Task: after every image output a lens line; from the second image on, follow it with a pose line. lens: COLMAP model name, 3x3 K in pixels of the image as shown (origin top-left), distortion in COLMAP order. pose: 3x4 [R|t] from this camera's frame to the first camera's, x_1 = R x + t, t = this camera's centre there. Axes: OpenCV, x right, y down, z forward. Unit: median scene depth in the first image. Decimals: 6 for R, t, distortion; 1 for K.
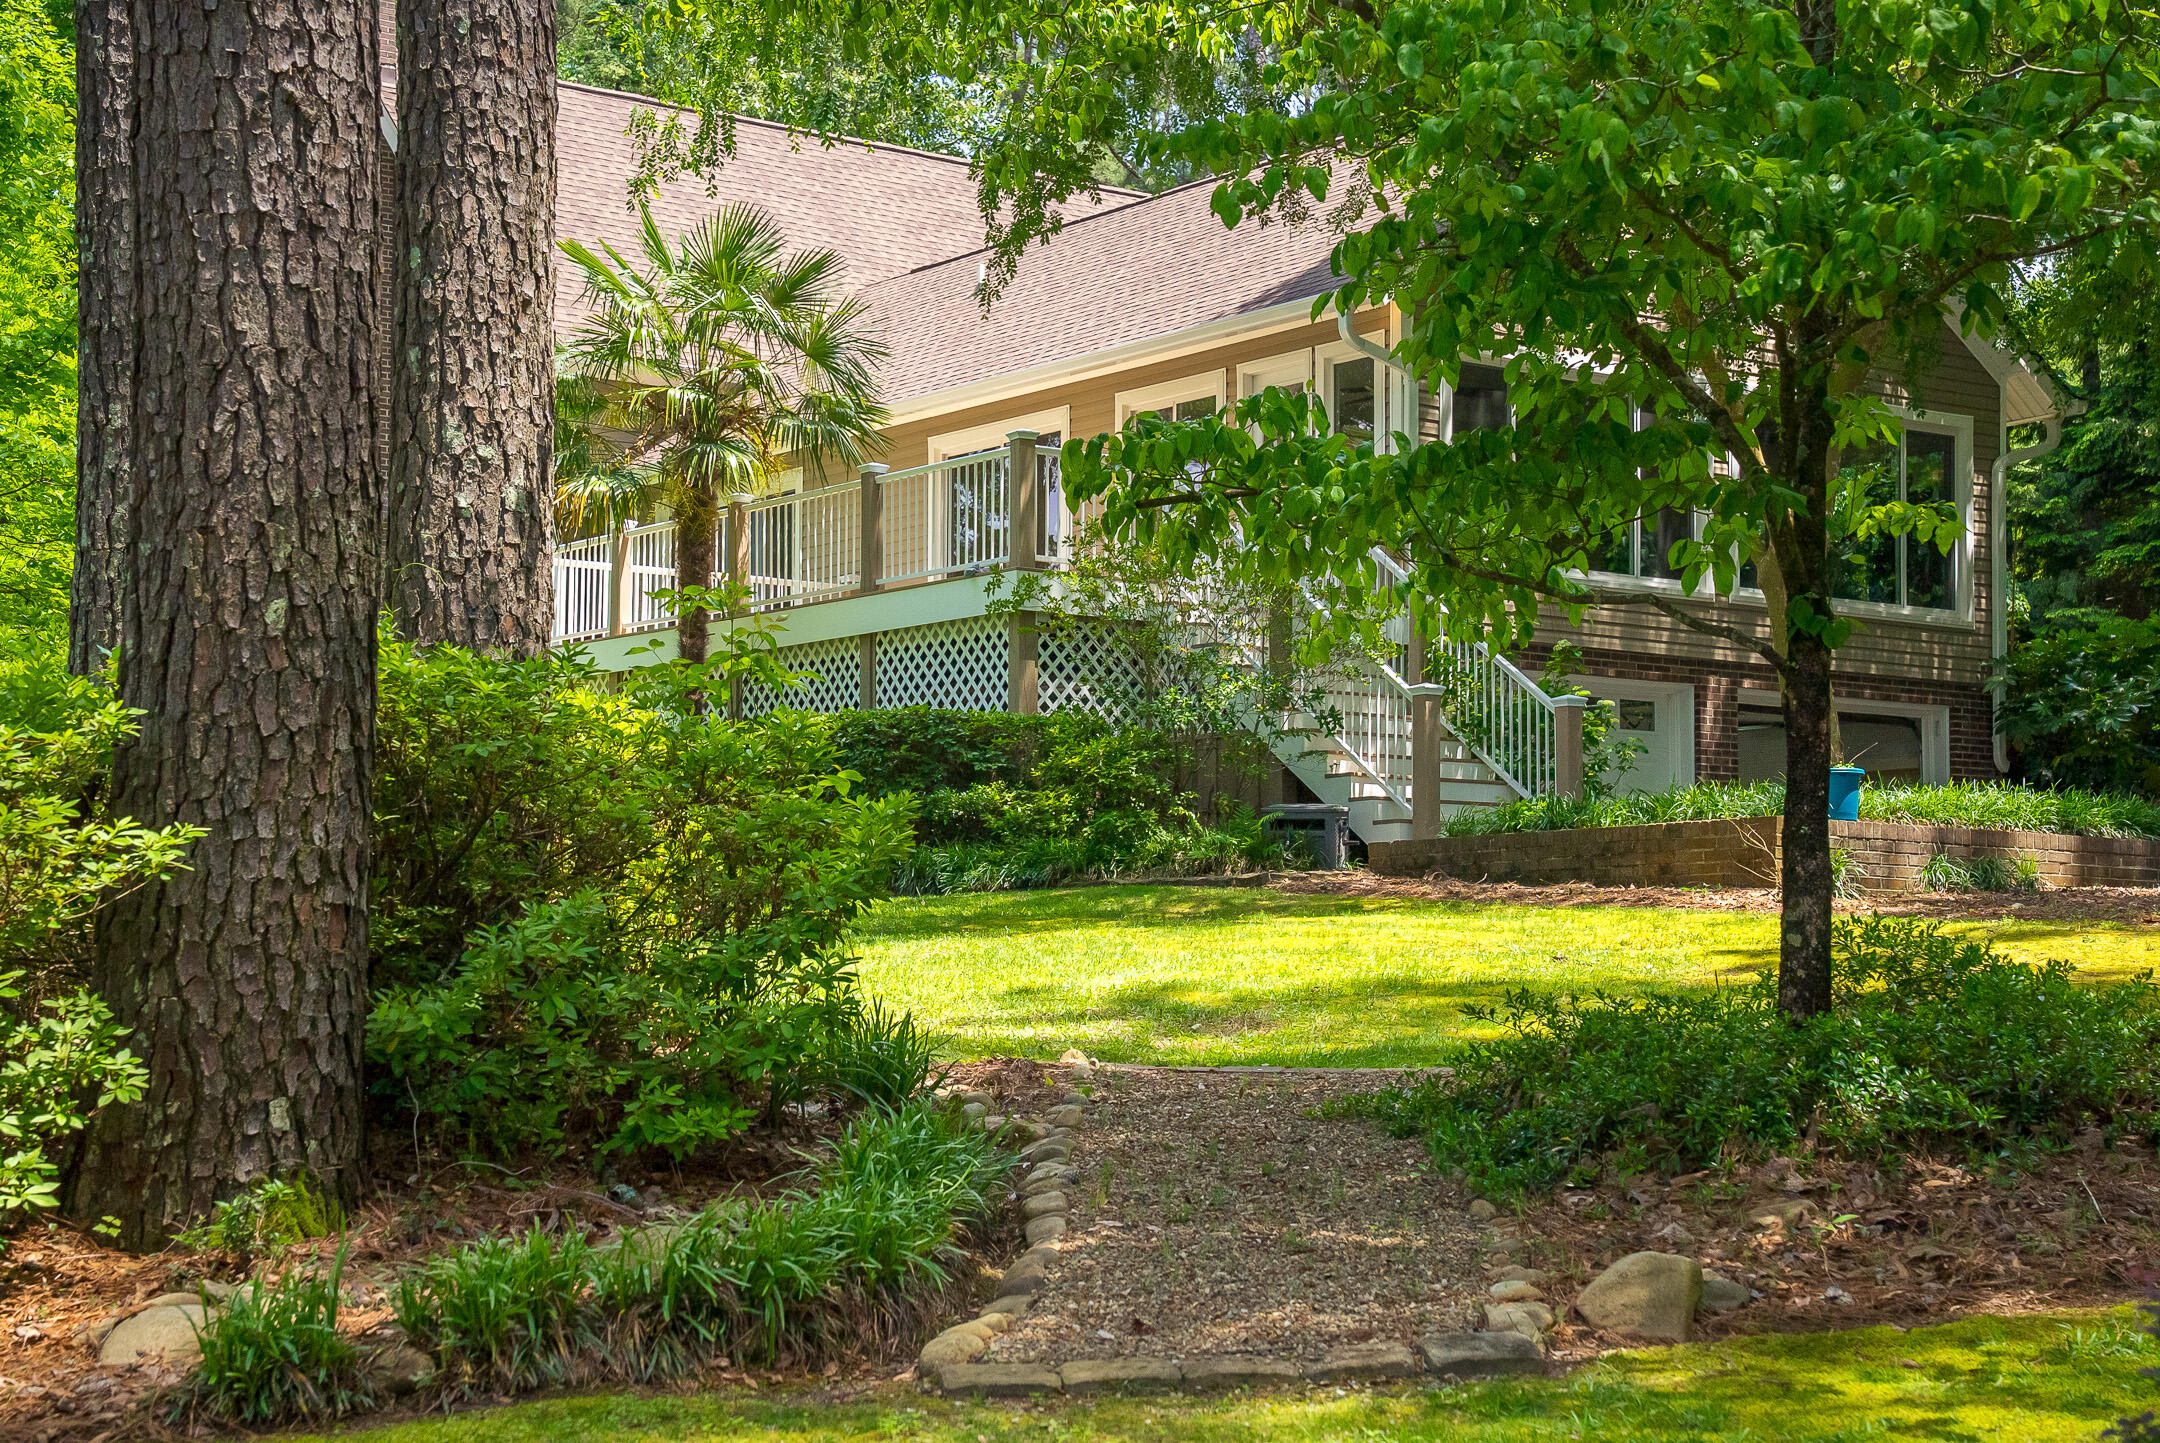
lens RADIAL K [[3523.1, 0, 1080.2], [0, 3523.1, 727.6], [0, 0, 1]] dist [0.258825, 0.000000]
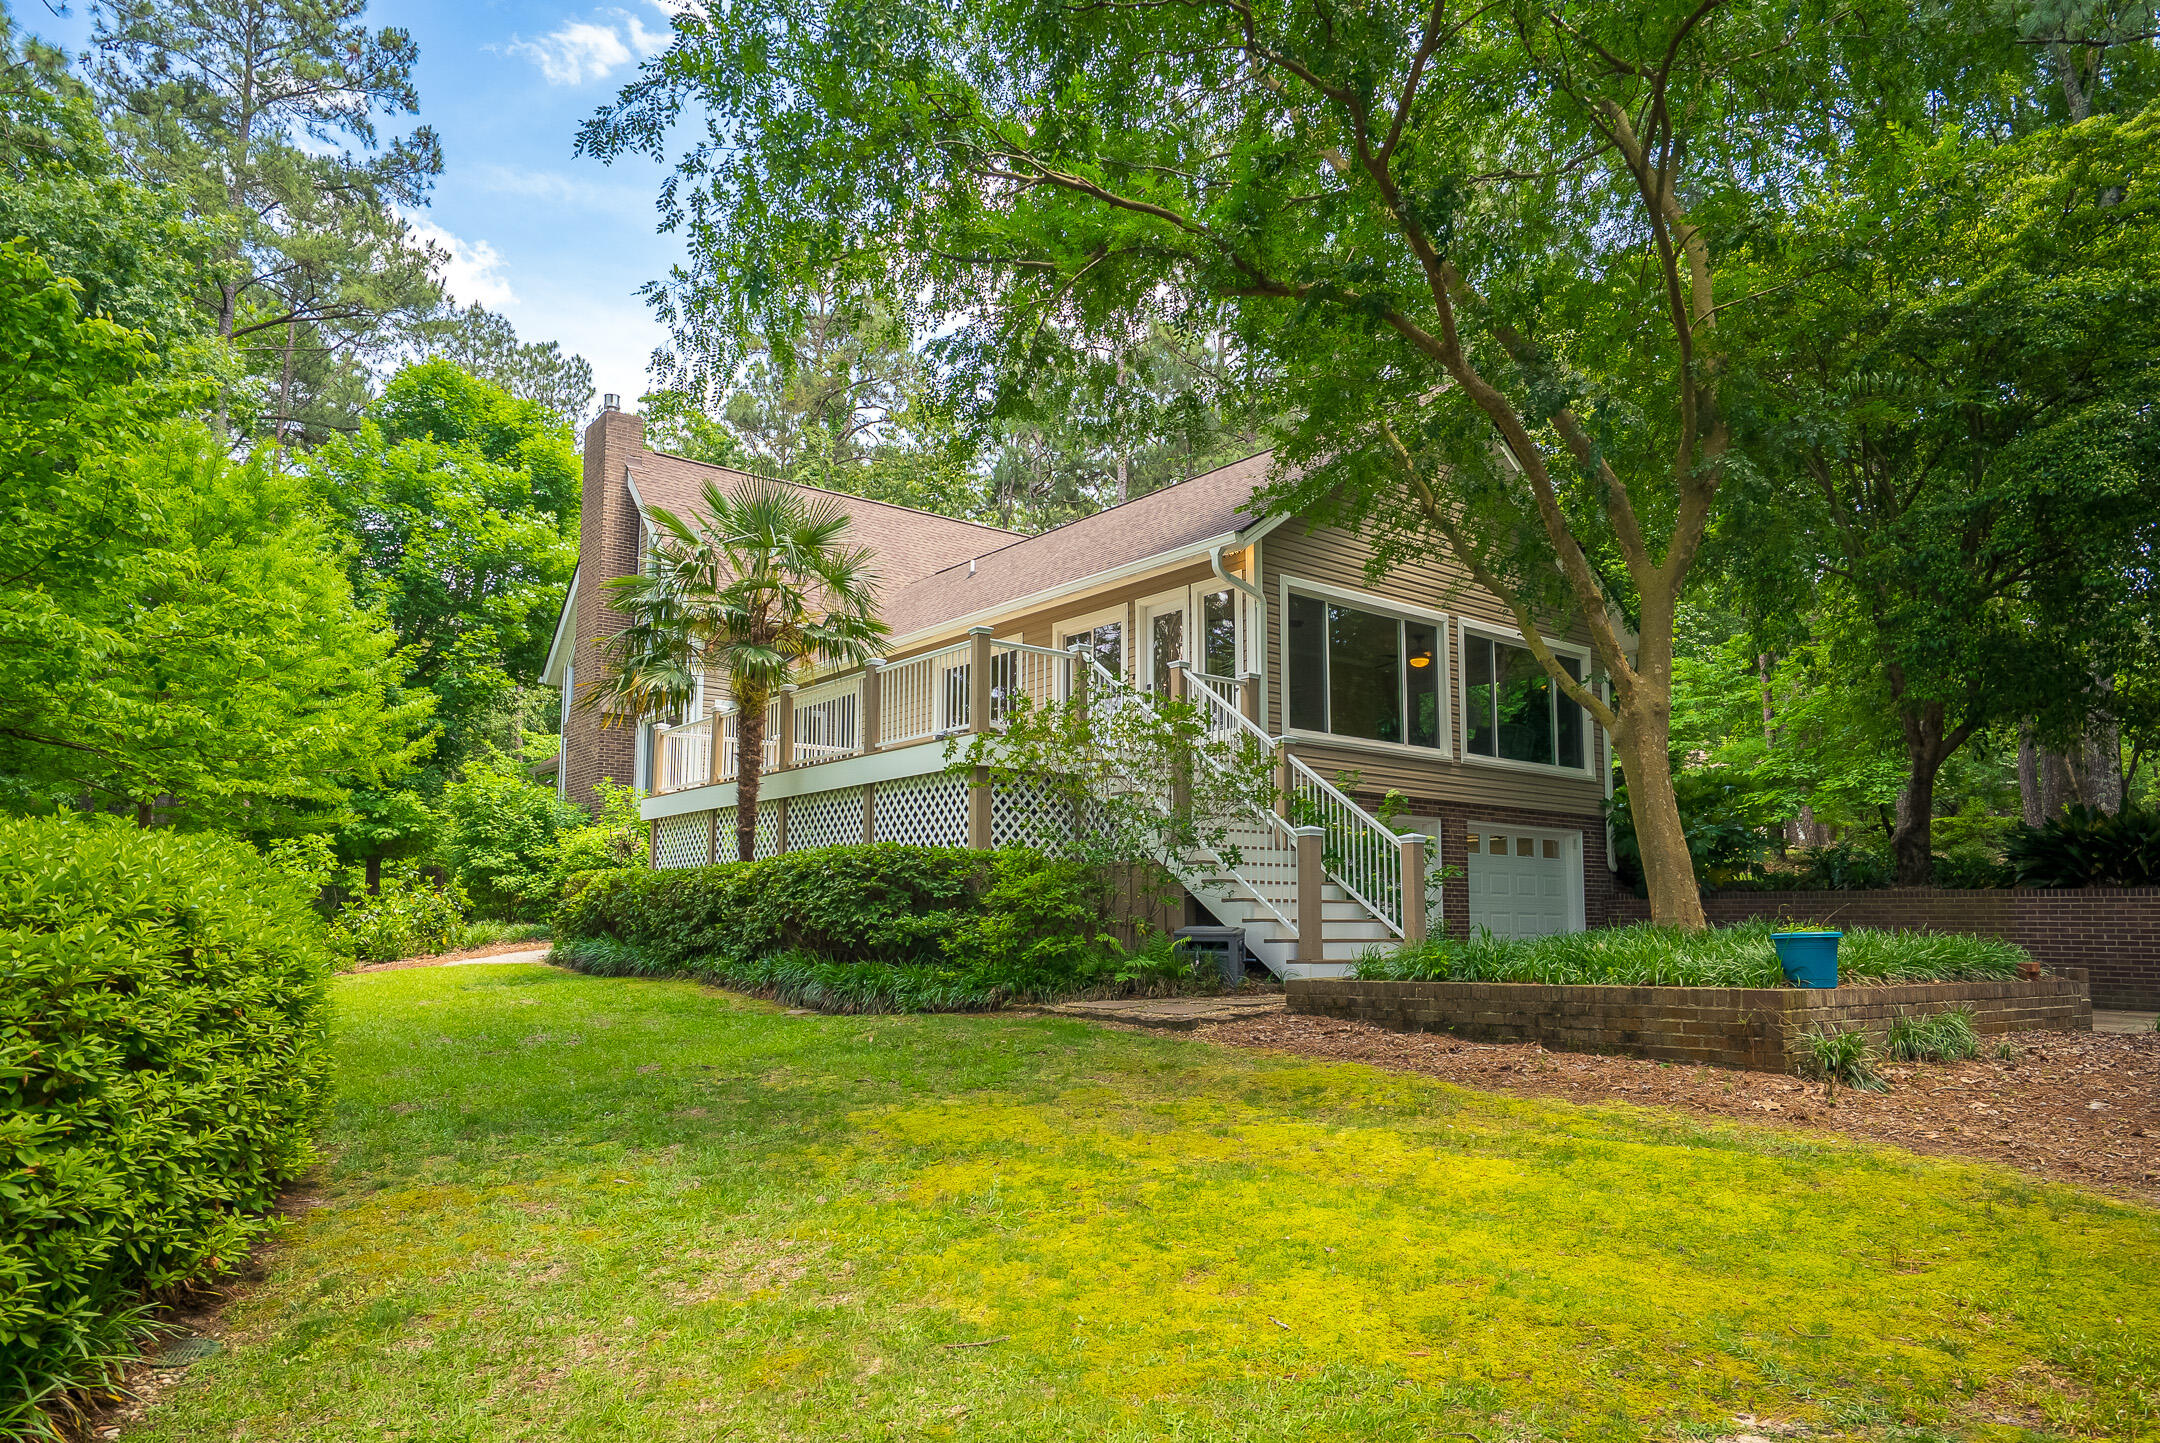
lens RADIAL K [[1373.1, 0, 1083.9], [0, 1373.1, 730.9], [0, 0, 1]] dist [0.002302, 0.000137]
pose [[0.999515, 0.000933, 0.031142, 0.006144], [0.001039, 0.997999, -0.063225, -0.014272], [-0.031139, 0.063227, 0.997513, 0.494817]]
